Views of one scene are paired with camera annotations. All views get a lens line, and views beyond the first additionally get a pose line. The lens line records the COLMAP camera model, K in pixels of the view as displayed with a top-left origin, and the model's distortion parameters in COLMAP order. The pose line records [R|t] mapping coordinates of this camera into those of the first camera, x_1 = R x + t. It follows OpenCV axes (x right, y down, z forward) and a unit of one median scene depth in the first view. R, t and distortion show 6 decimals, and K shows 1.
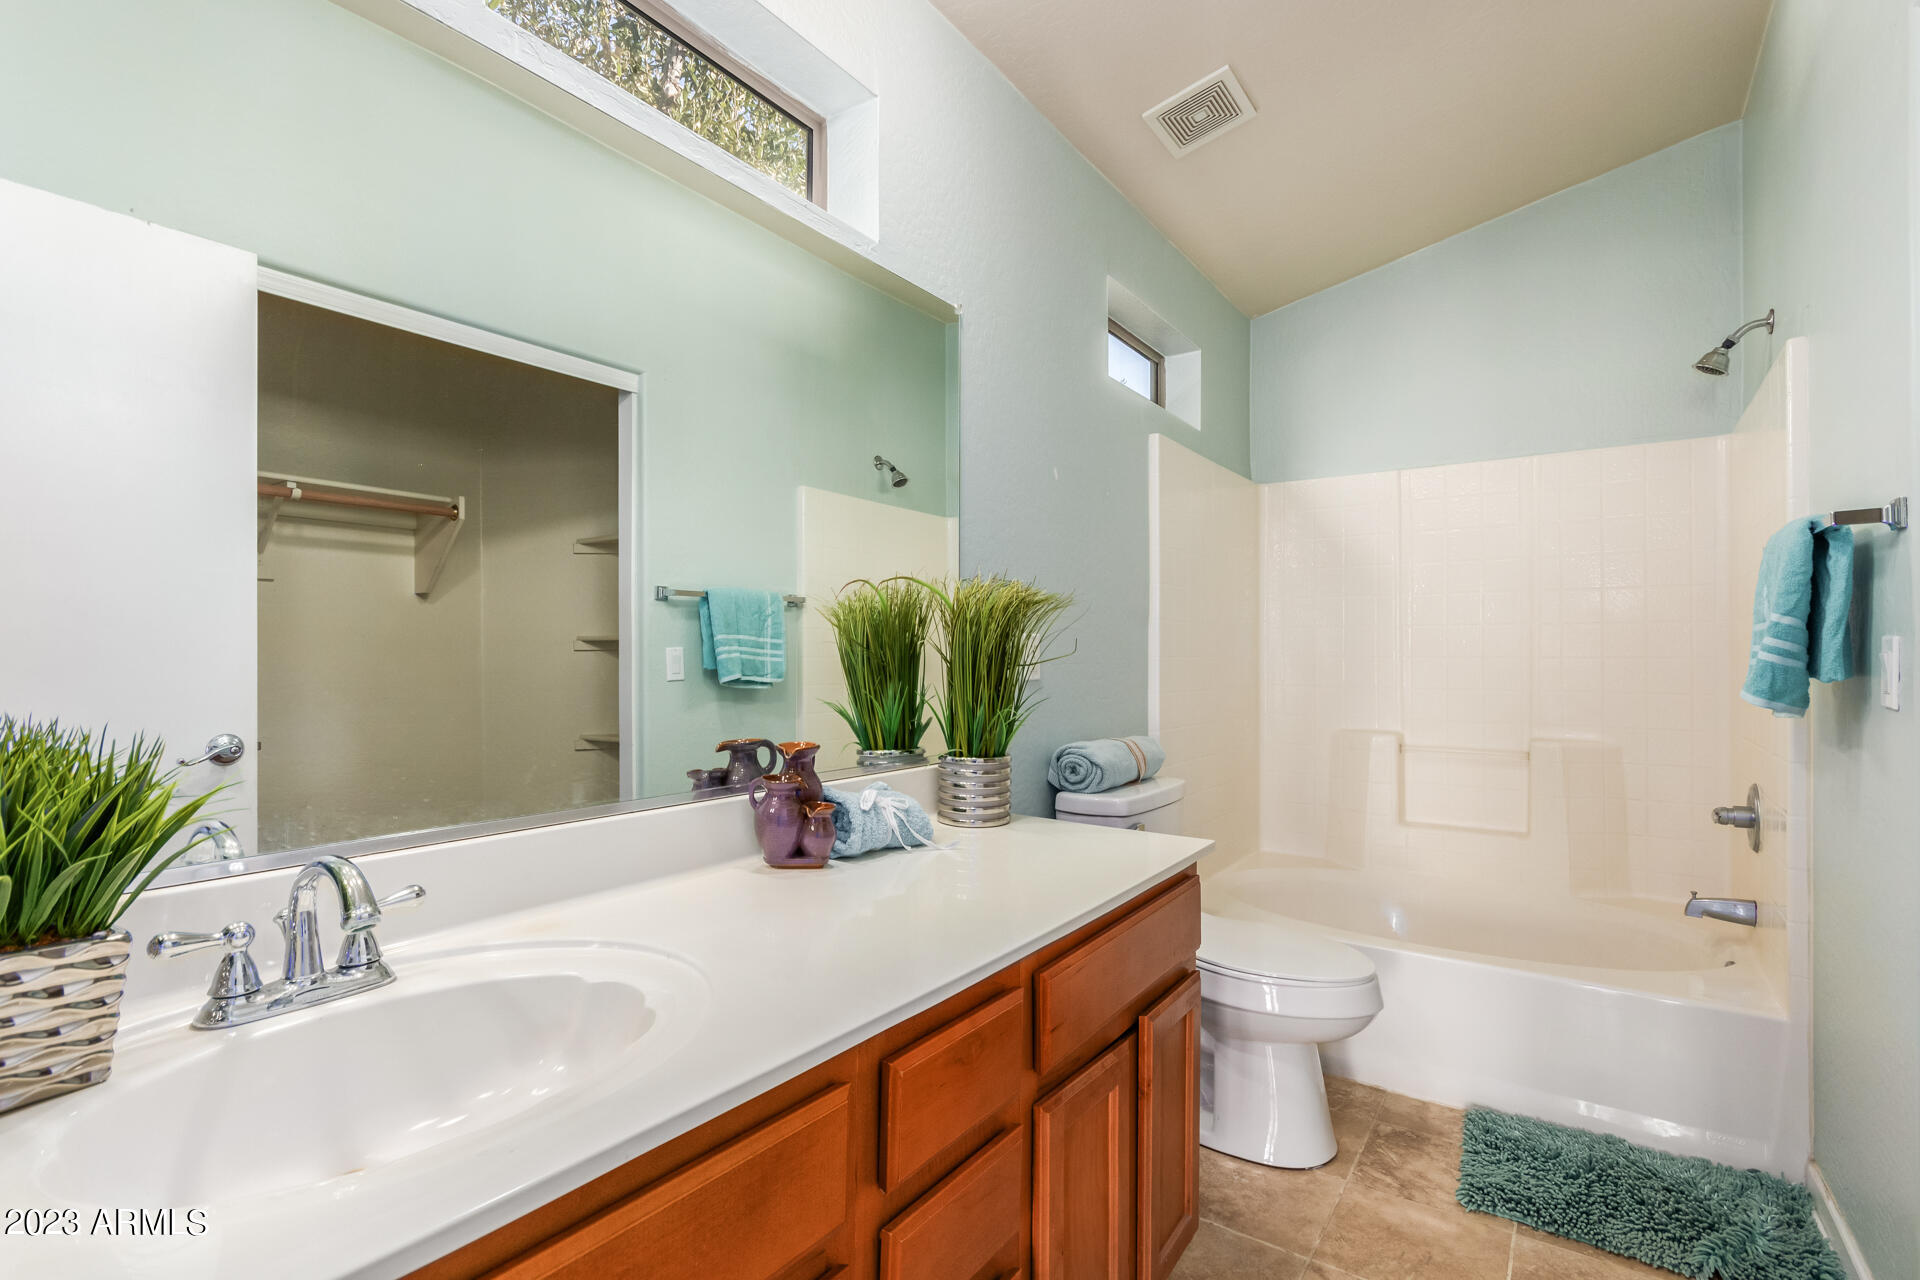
lens RADIAL K [[902.9, 0, 963.2], [0, 902.9, 653.9], [0, 0, 1]] dist [-0.002999, 0.007078]
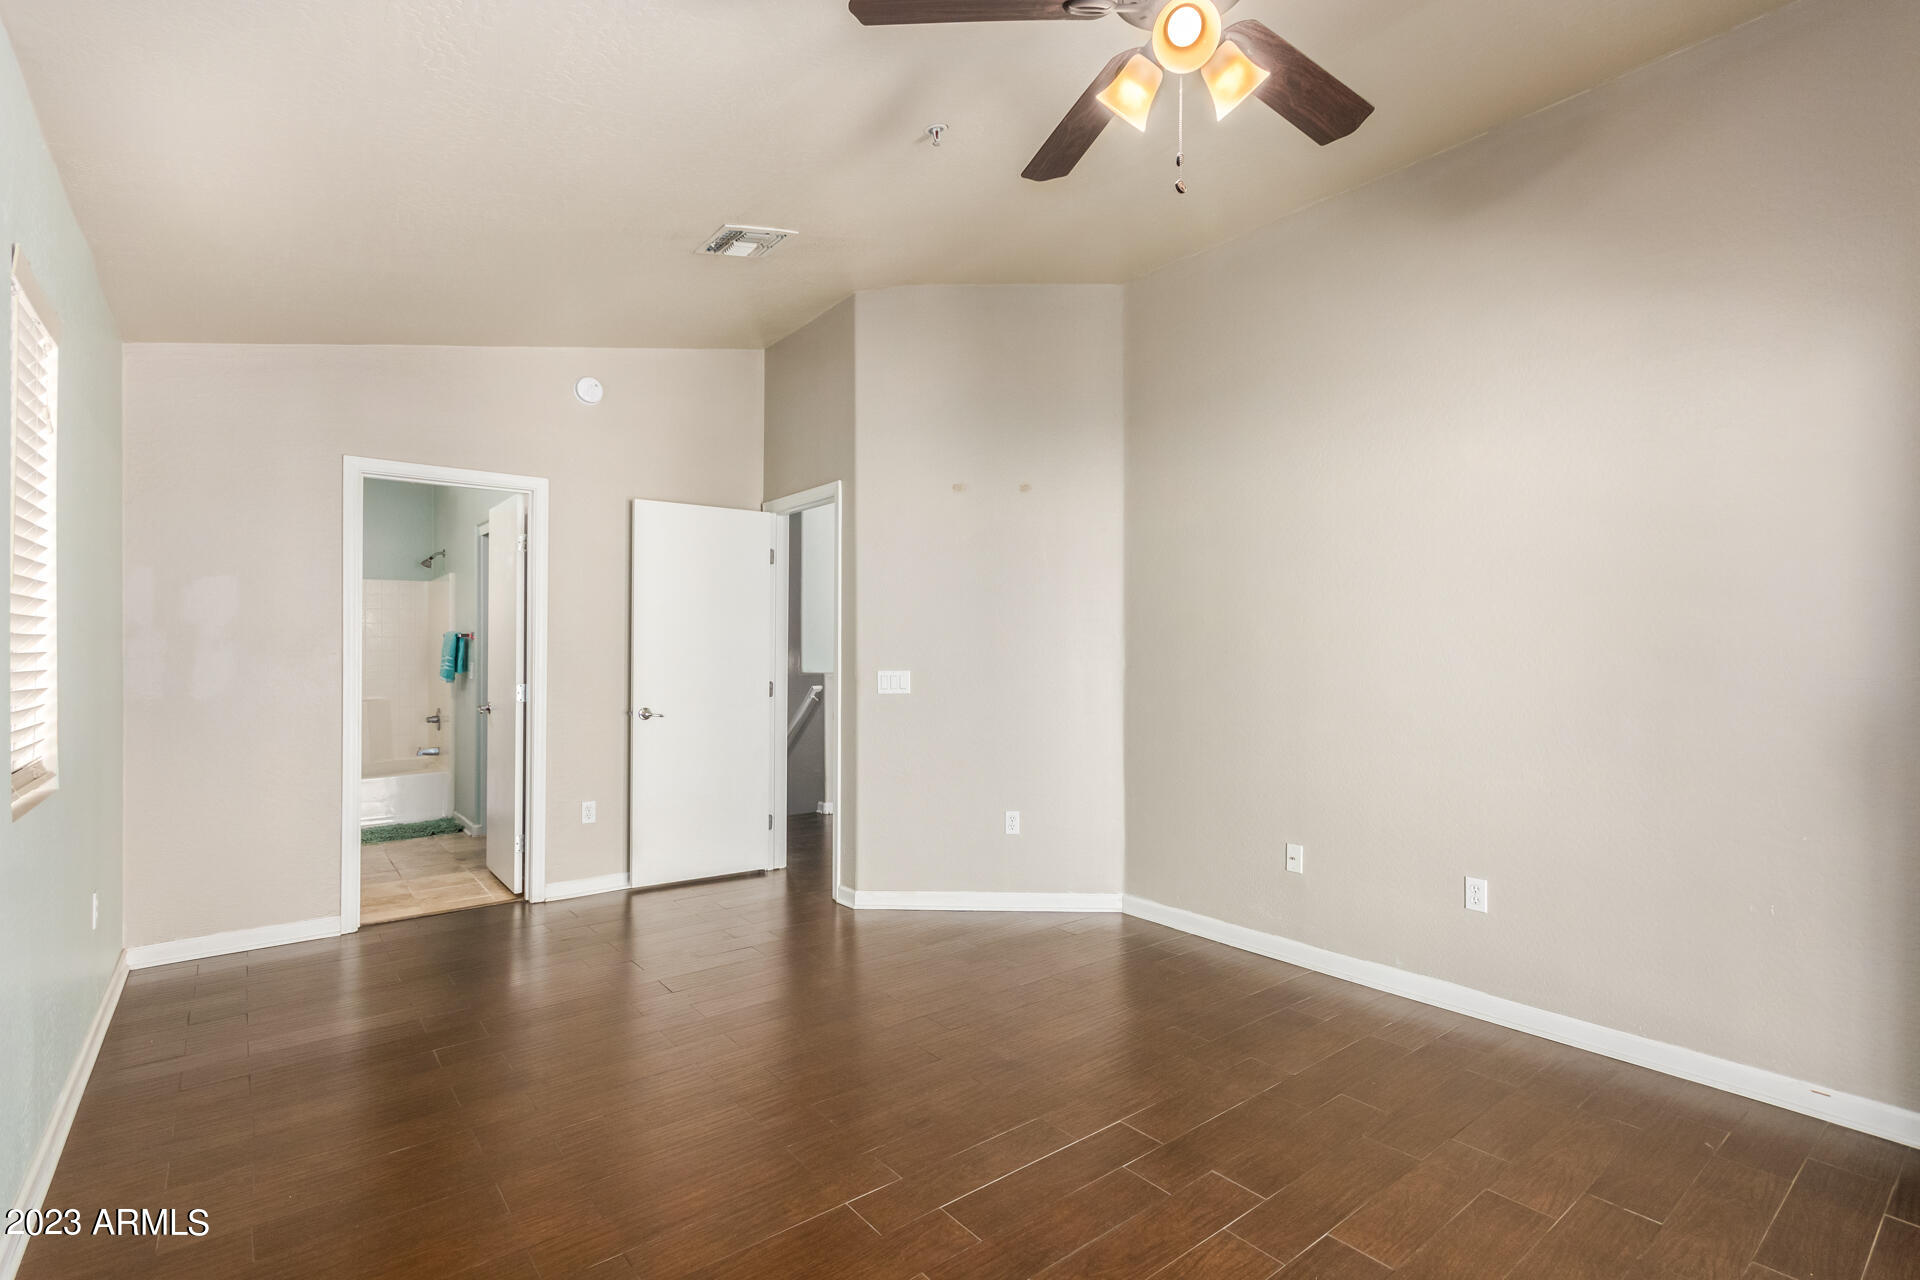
lens RADIAL K [[897.9, 0, 977.1], [0, 897.9, 648.4], [0, 0, 1]] dist [0.002622, 0.000236]
pose [[0.281841, 0.000529, 0.959461, -1.733290], [-0.004058, 0.999992, 0.000641, -0.072712], [-0.959453, -0.004074, 0.281841, -1.815174]]
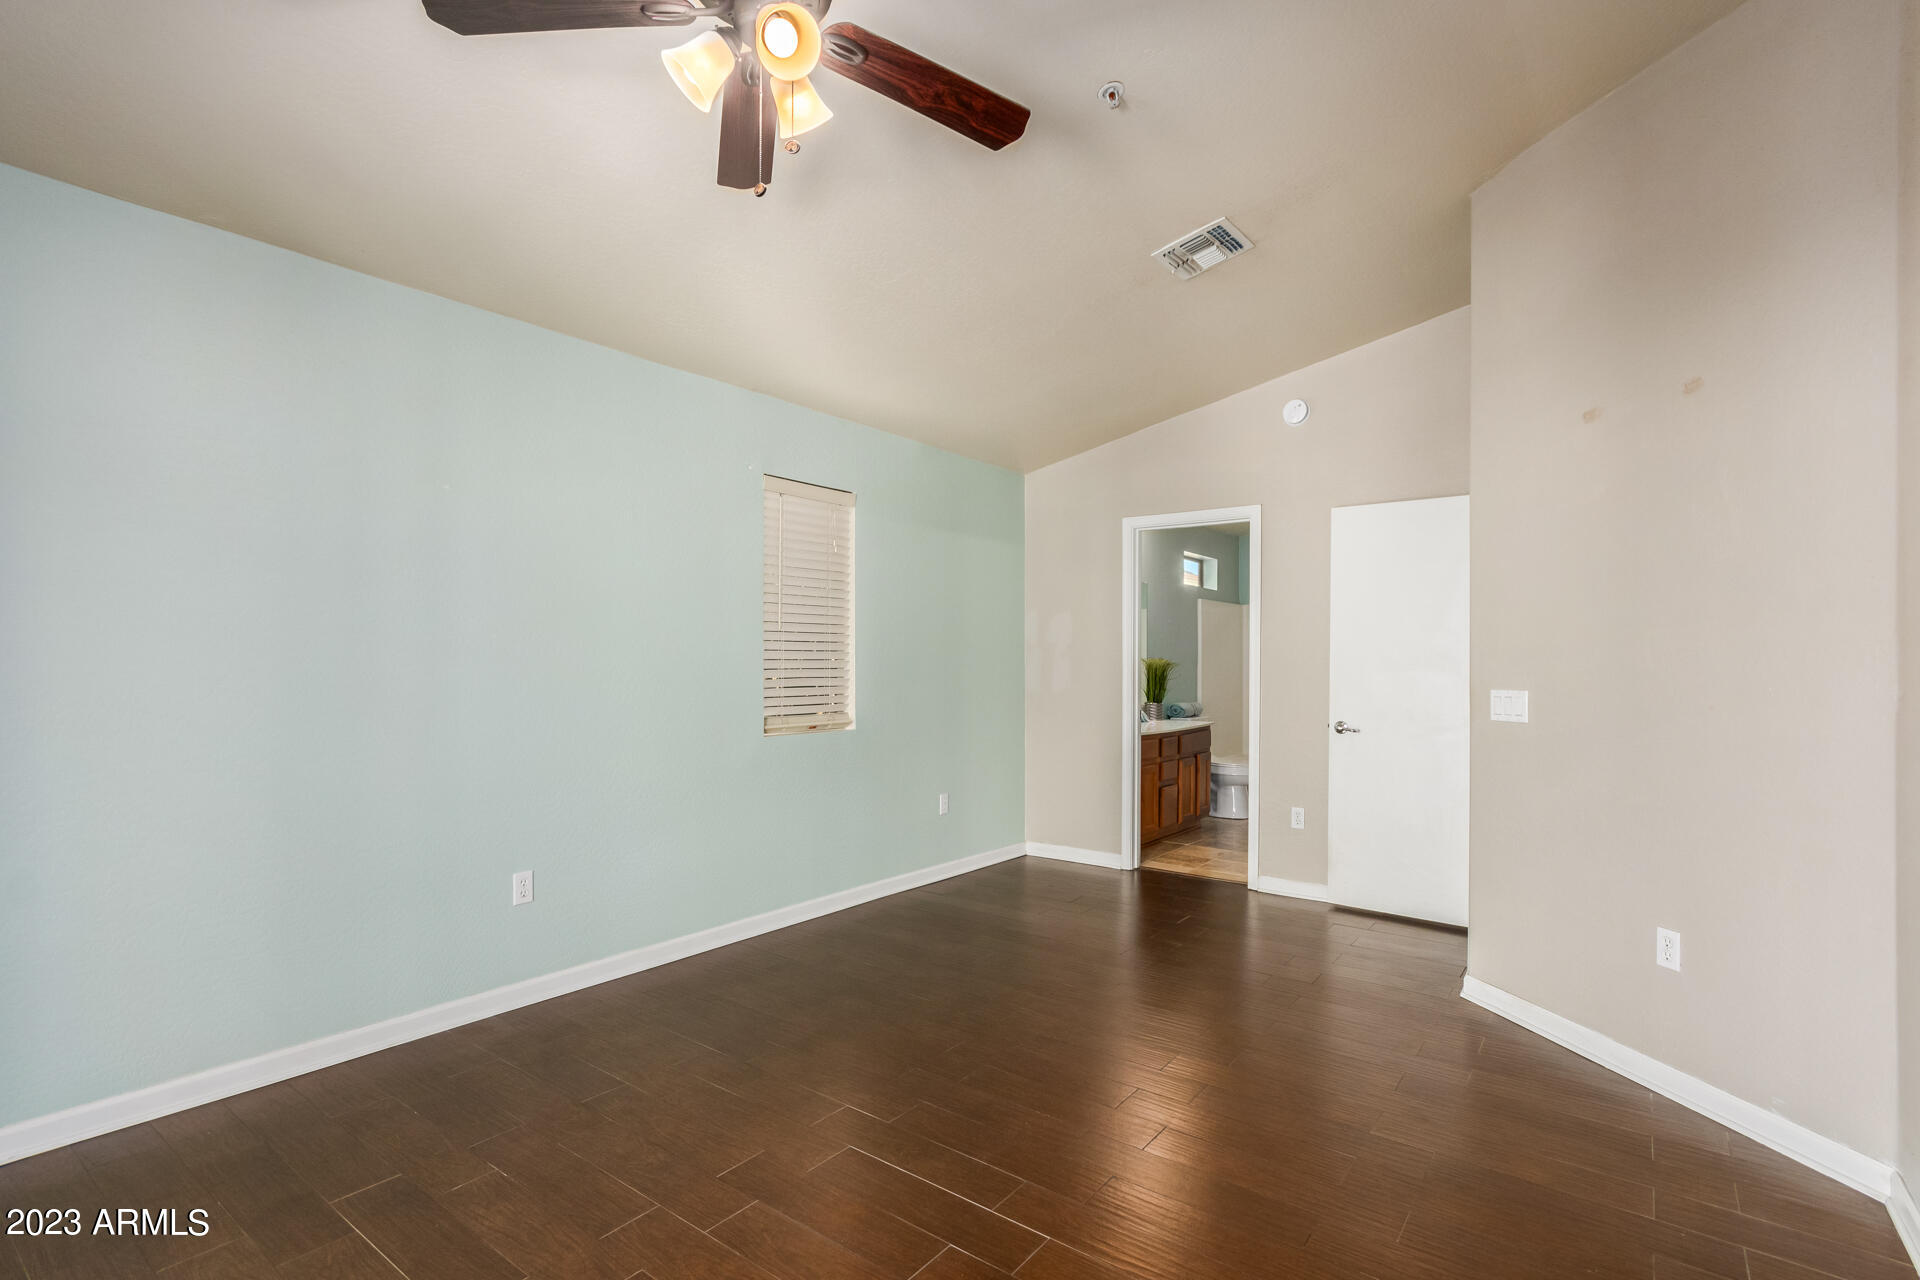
lens RADIAL K [[902.9, 0, 963.2], [0, 902.9, 653.9], [0, 0, 1]] dist [-0.002999, 0.007078]
pose [[0.998837, 0.001494, -0.048198, -0.561208], [-0.001686, 0.999991, -0.003940, -0.072464], [0.048192, 0.004017, 0.998830, -2.666717]]
